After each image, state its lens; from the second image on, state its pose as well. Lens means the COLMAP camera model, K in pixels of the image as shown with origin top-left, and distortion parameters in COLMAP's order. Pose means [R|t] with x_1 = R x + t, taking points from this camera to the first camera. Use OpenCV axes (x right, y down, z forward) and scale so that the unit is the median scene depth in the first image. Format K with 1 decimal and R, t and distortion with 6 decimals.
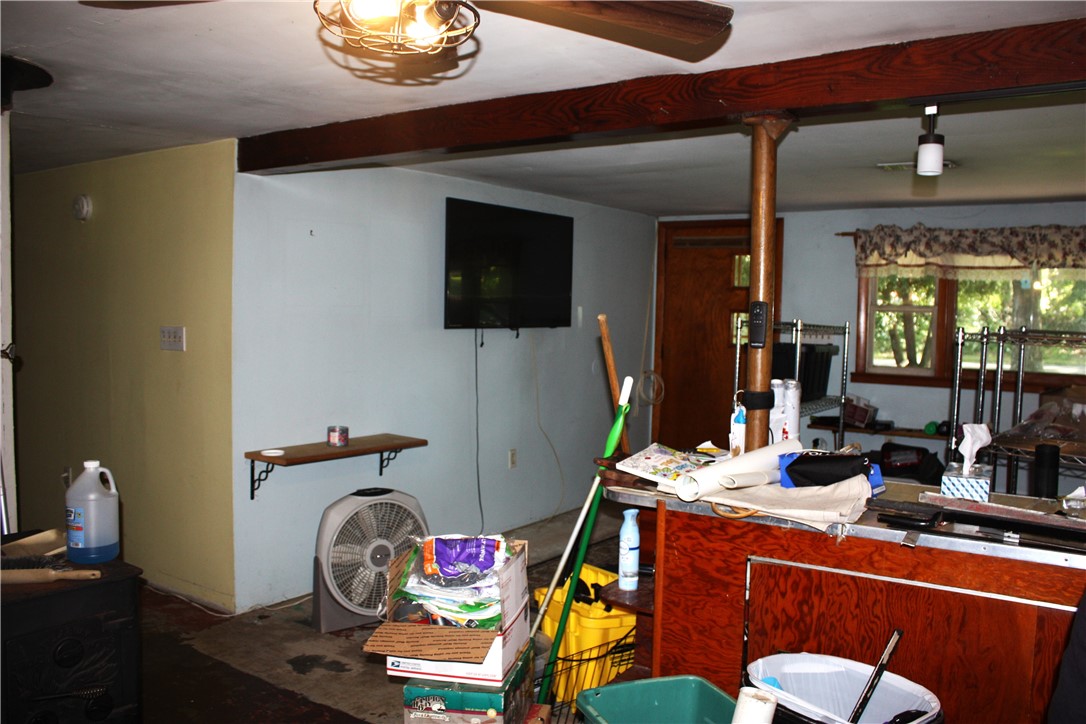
lens RADIAL K [[915.0, 0, 543.0], [0, 915.0, 362.0], [0, 0, 1]] dist [-0.161532, 0.156205]
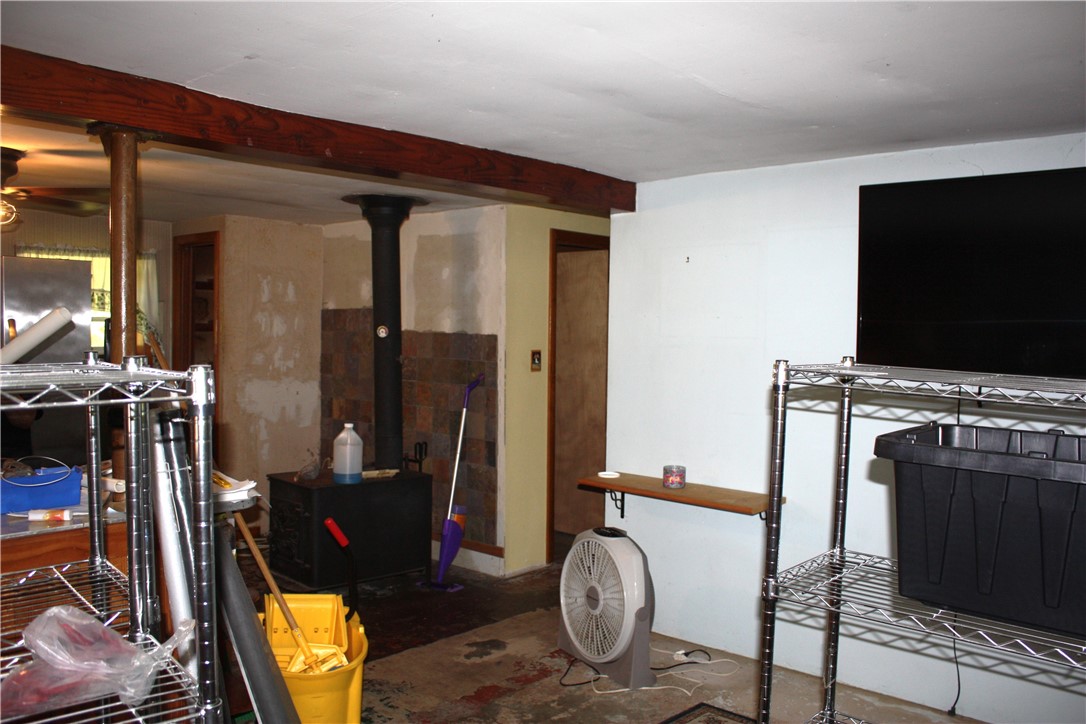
lens RADIAL K [[915.0, 0, 543.0], [0, 915.0, 362.0], [0, 0, 1]] dist [-0.161532, 0.156205]
pose [[-0.138580, 0.017168, -0.990202, 0.891791], [-0.081024, 0.996301, 0.028613, -0.063366], [0.987031, 0.084196, -0.136677, 1.236973]]
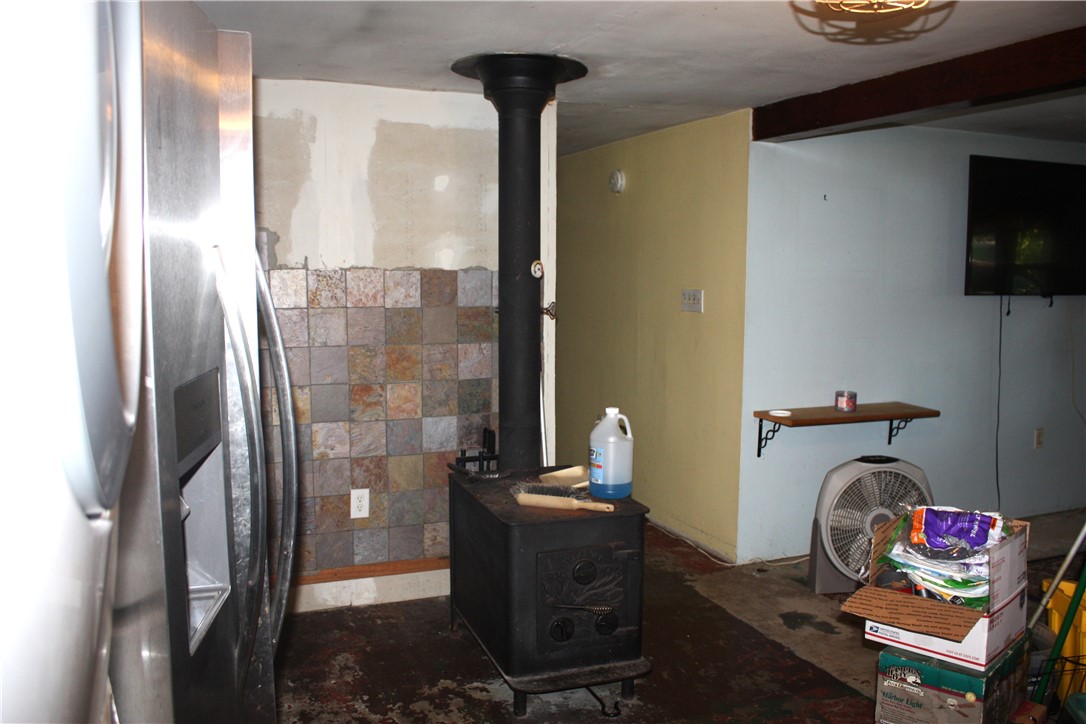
lens RADIAL K [[915.0, 0, 543.0], [0, 915.0, 362.0], [0, 0, 1]] dist [-0.161532, 0.156205]
pose [[0.840426, 0.044920, -0.540061, 0.033696], [-0.025390, 0.998728, 0.043560, 0.005065], [0.541331, -0.022897, 0.840498, -0.015469]]
